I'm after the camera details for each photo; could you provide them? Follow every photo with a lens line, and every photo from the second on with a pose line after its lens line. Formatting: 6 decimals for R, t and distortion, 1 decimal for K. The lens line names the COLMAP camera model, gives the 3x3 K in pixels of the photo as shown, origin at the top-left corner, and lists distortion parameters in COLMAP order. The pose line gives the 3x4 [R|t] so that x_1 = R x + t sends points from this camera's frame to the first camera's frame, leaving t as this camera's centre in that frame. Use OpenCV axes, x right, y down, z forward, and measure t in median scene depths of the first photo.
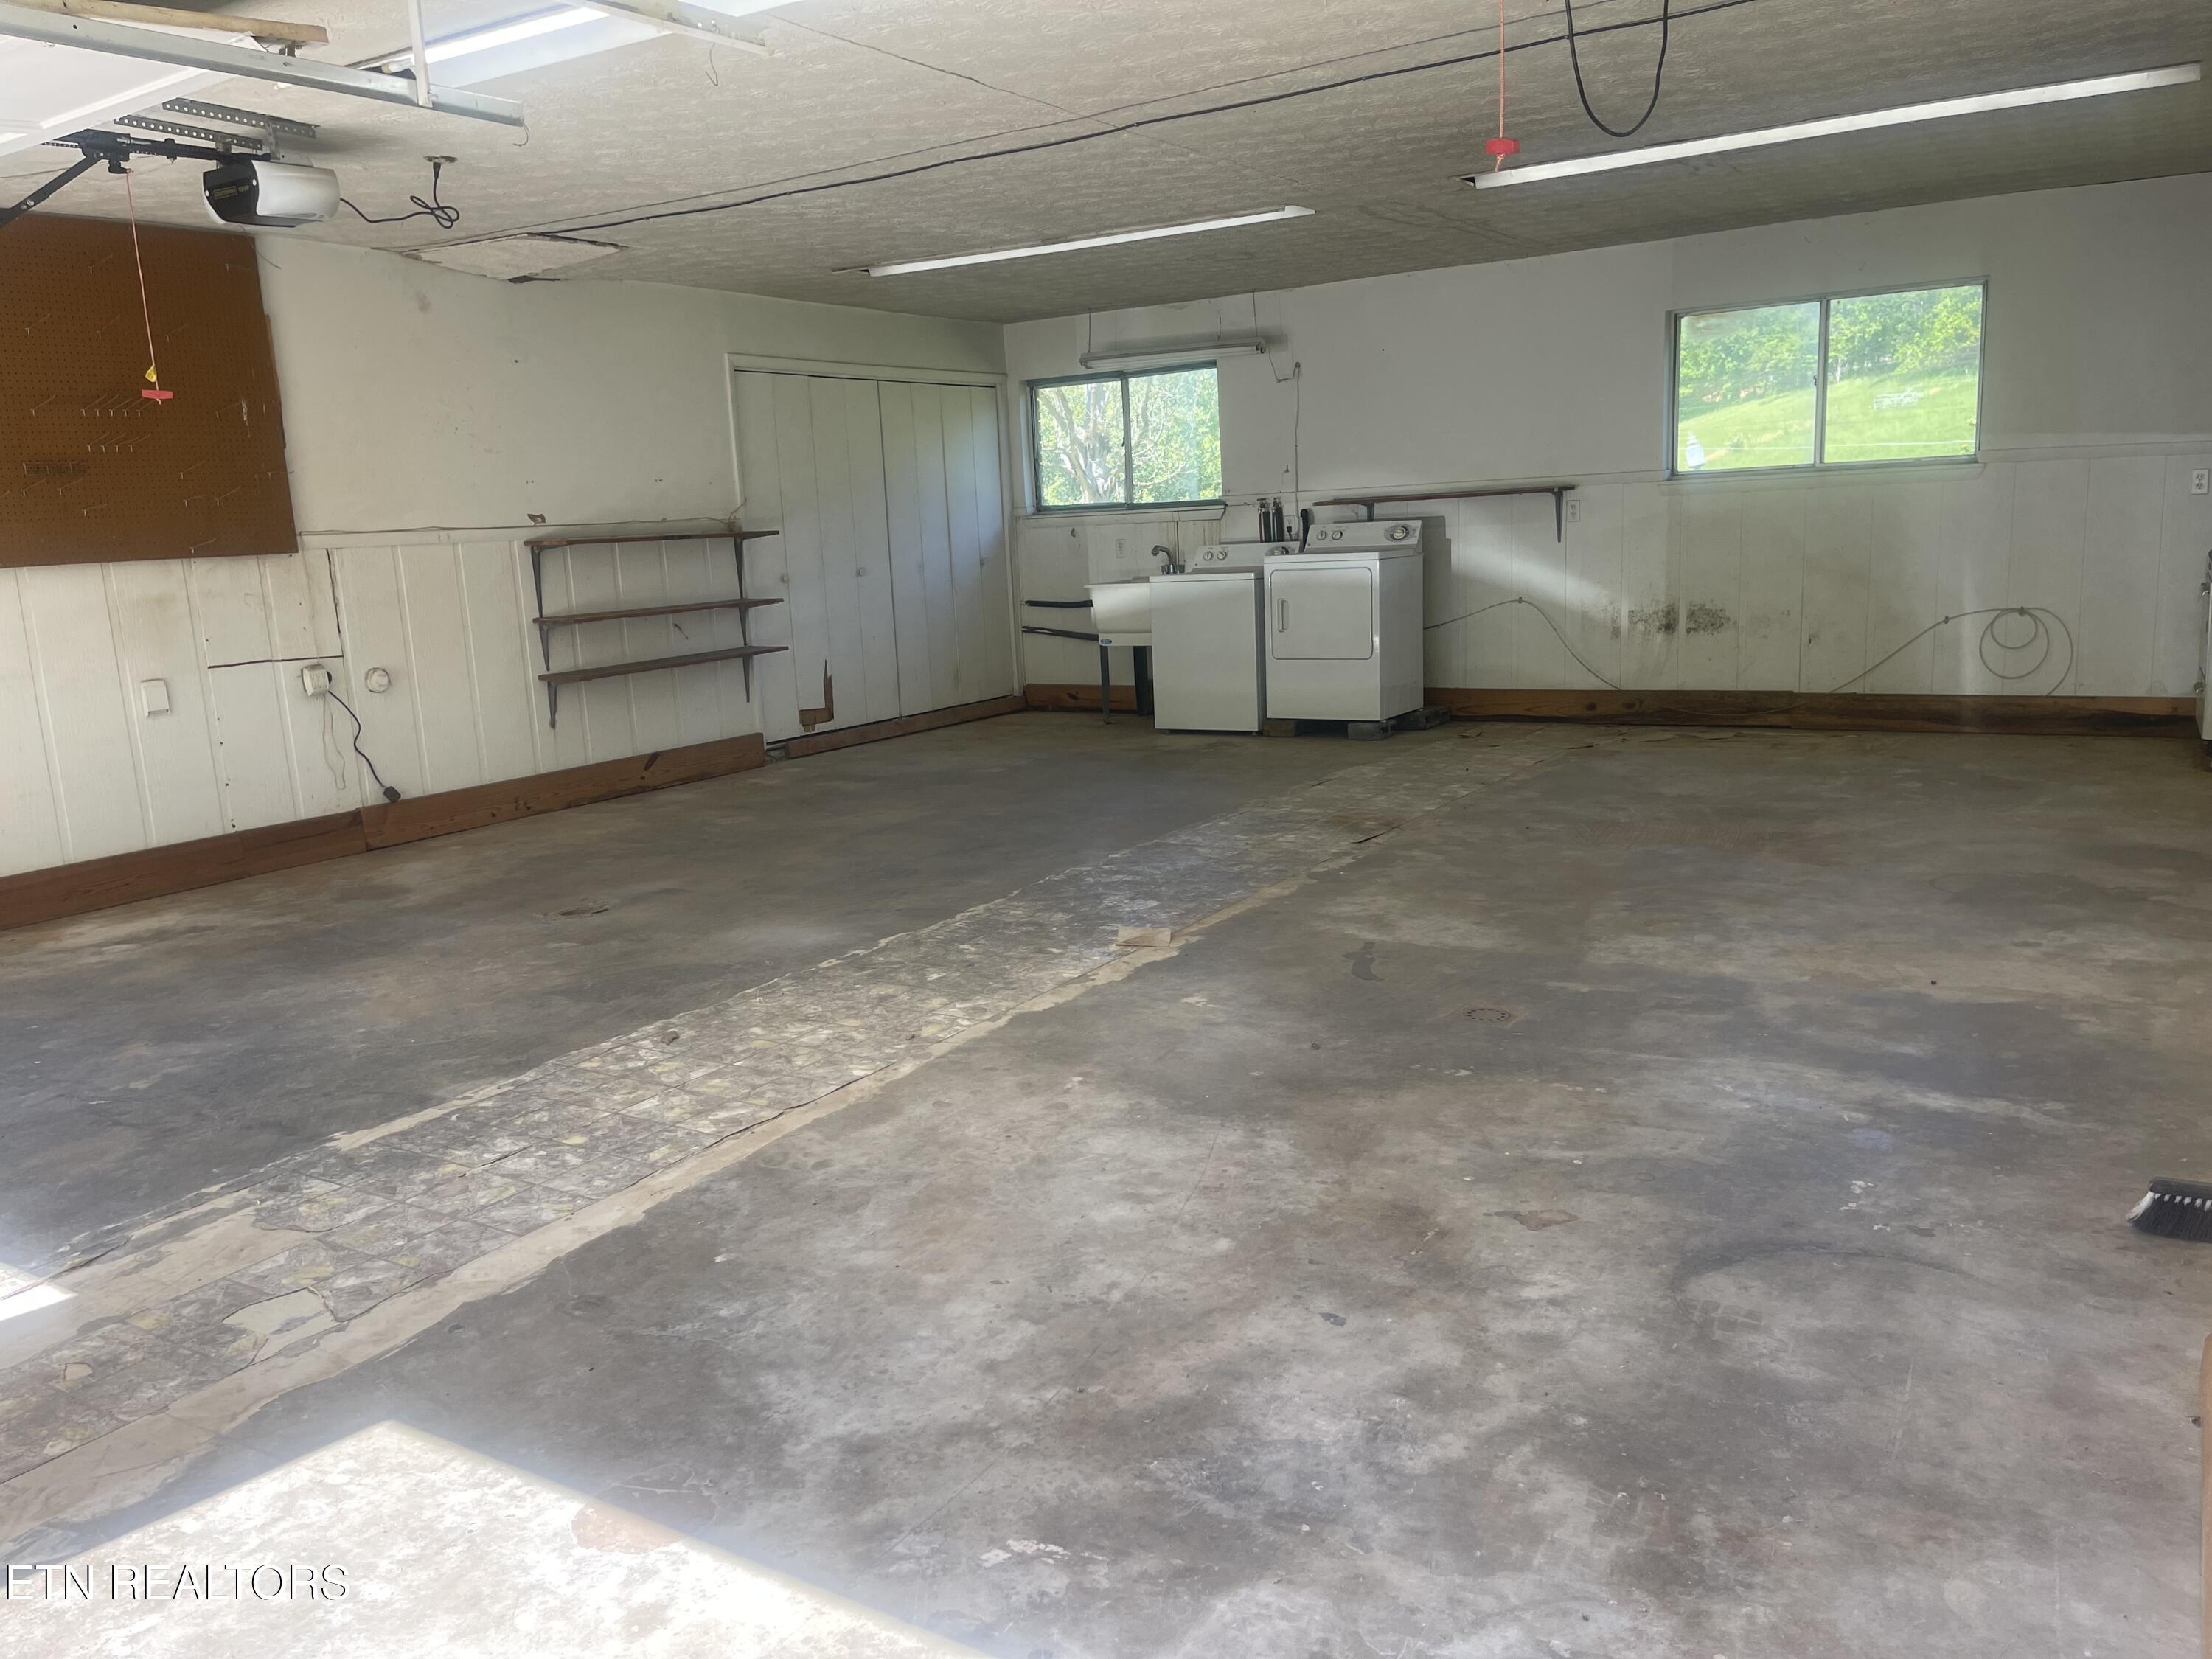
lens RADIAL K [[1665.2, 0, 1117.8], [0, 1665.2, 825.5], [0, 0, 1]] dist [0.076291, -0.105676]
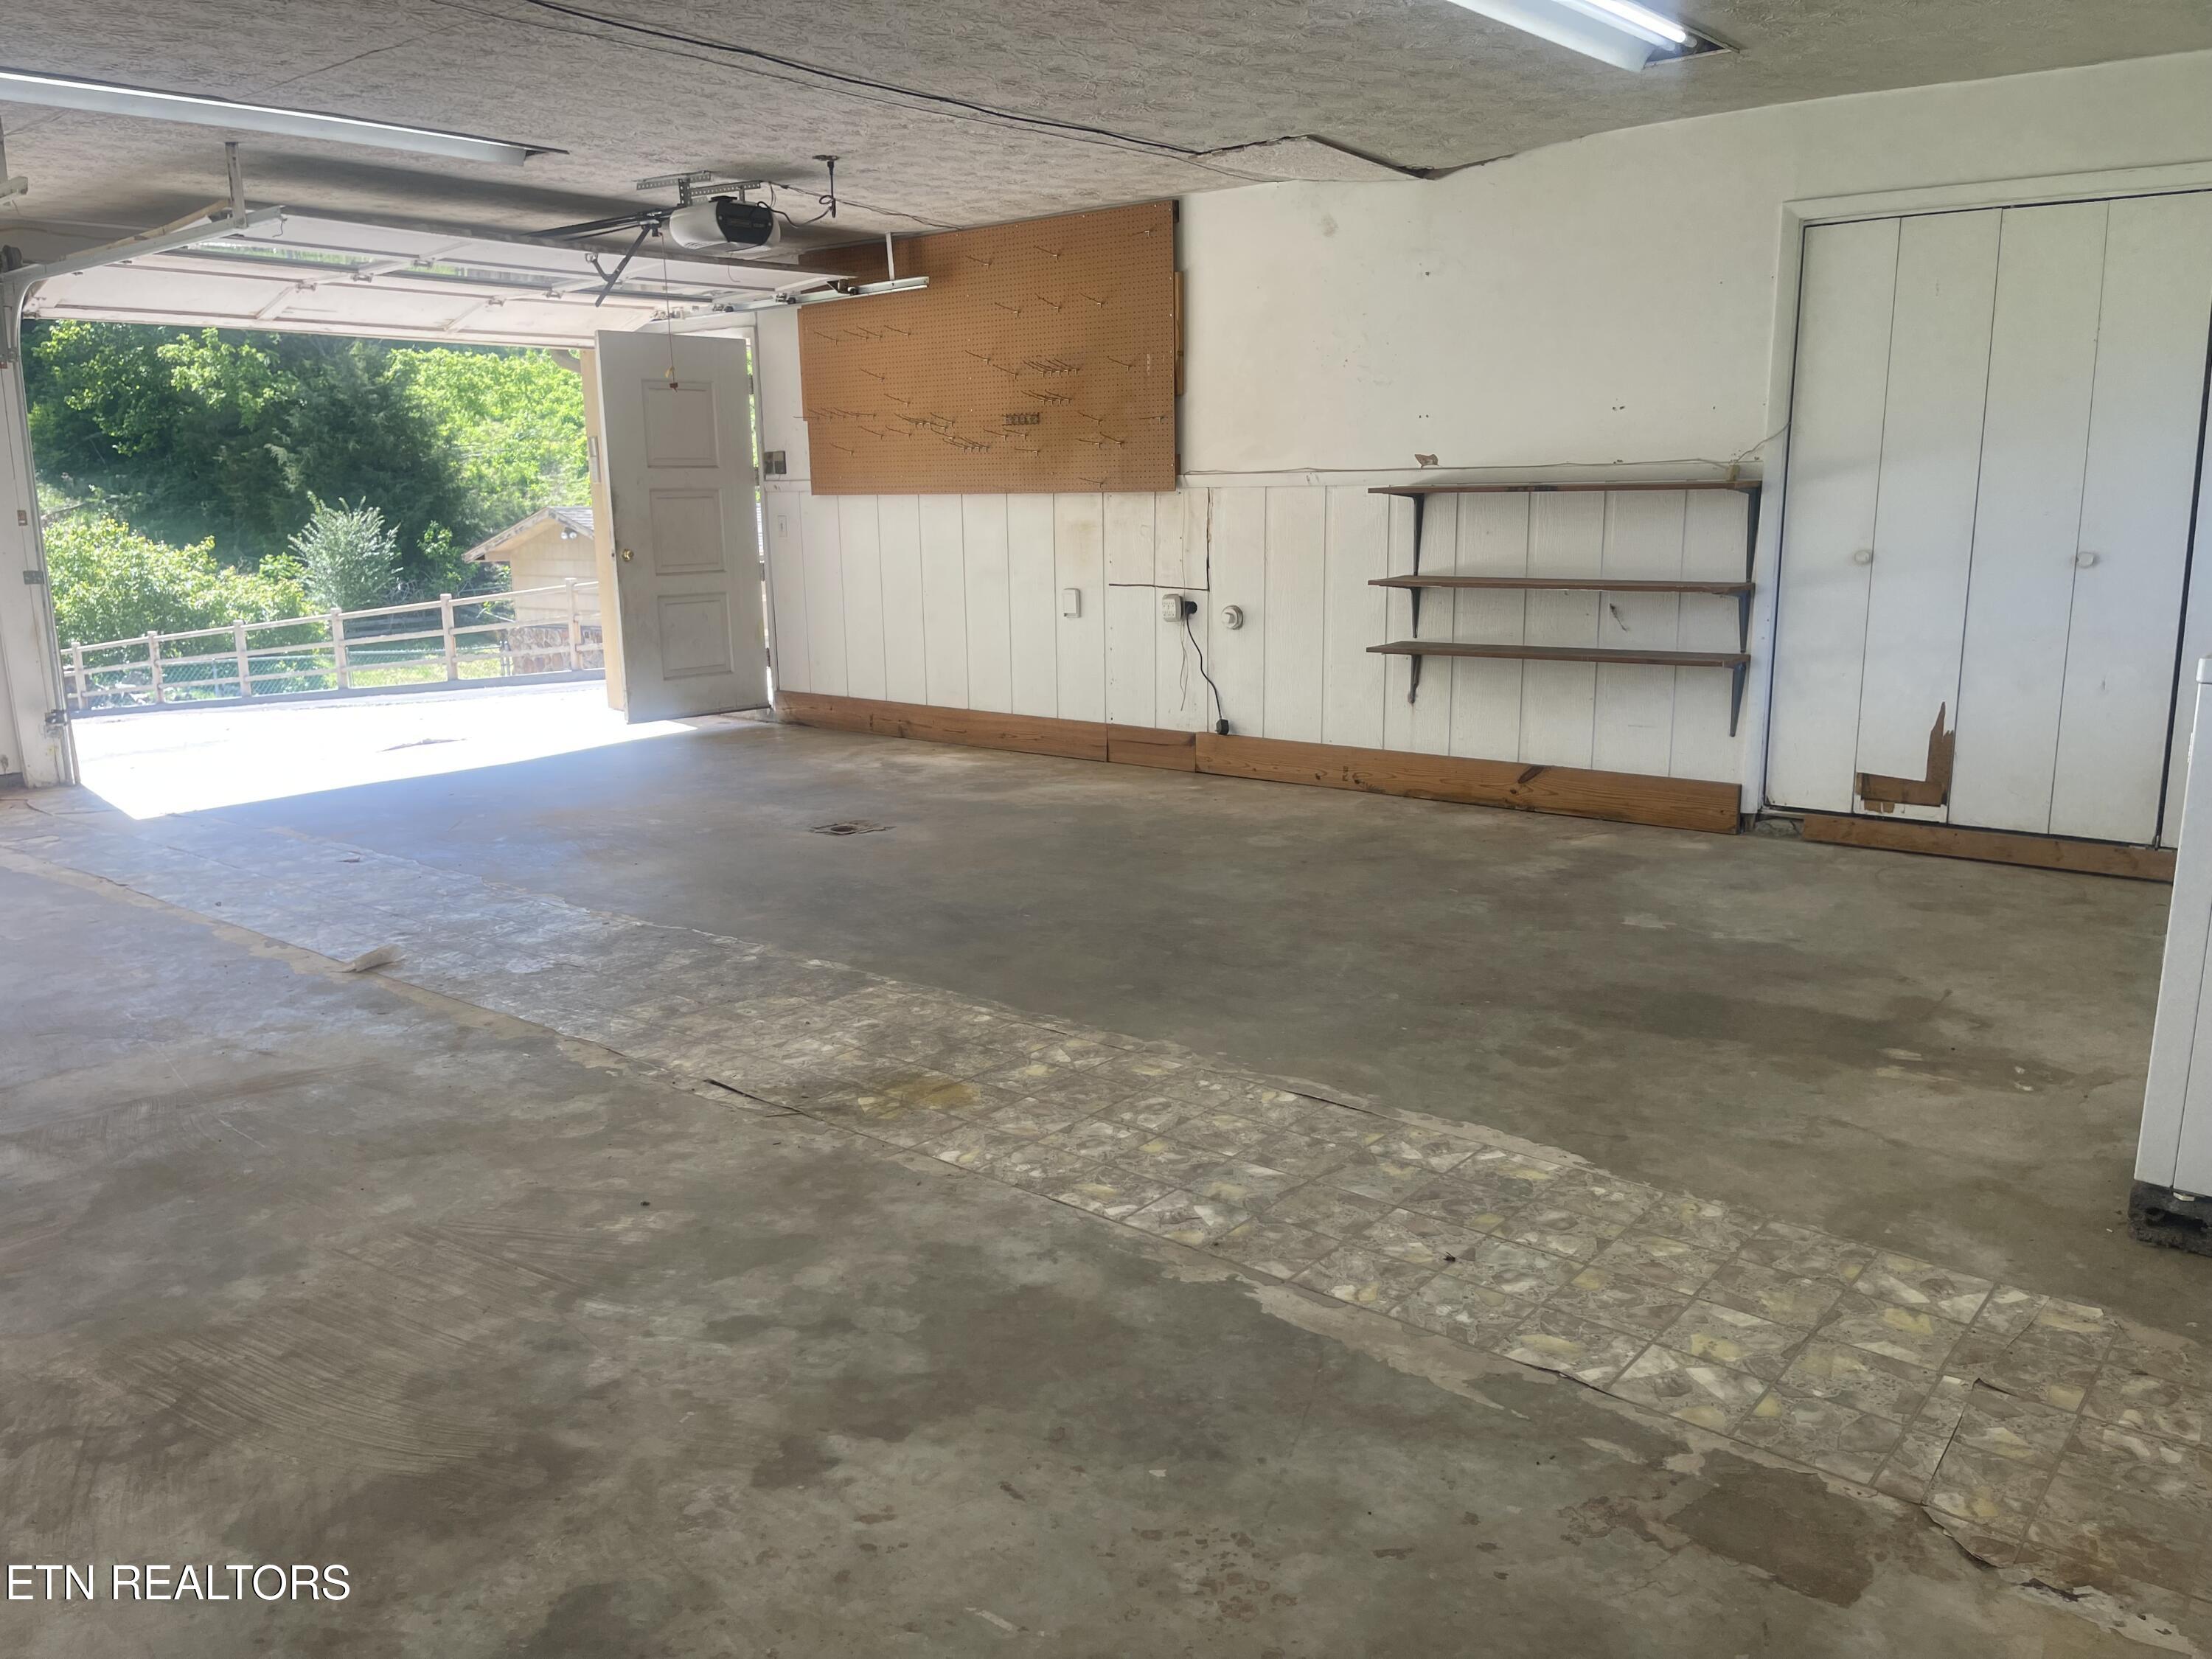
lens RADIAL K [[1665.2, 0, 1117.8], [0, 1665.2, 825.5], [0, 0, 1]] dist [0.076291, -0.105676]
pose [[-0.120120, 0.240687, -0.963141, 0.532829], [-0.168129, 0.951220, 0.258676, -0.197266], [0.978419, 0.193005, -0.073794, 0.933192]]
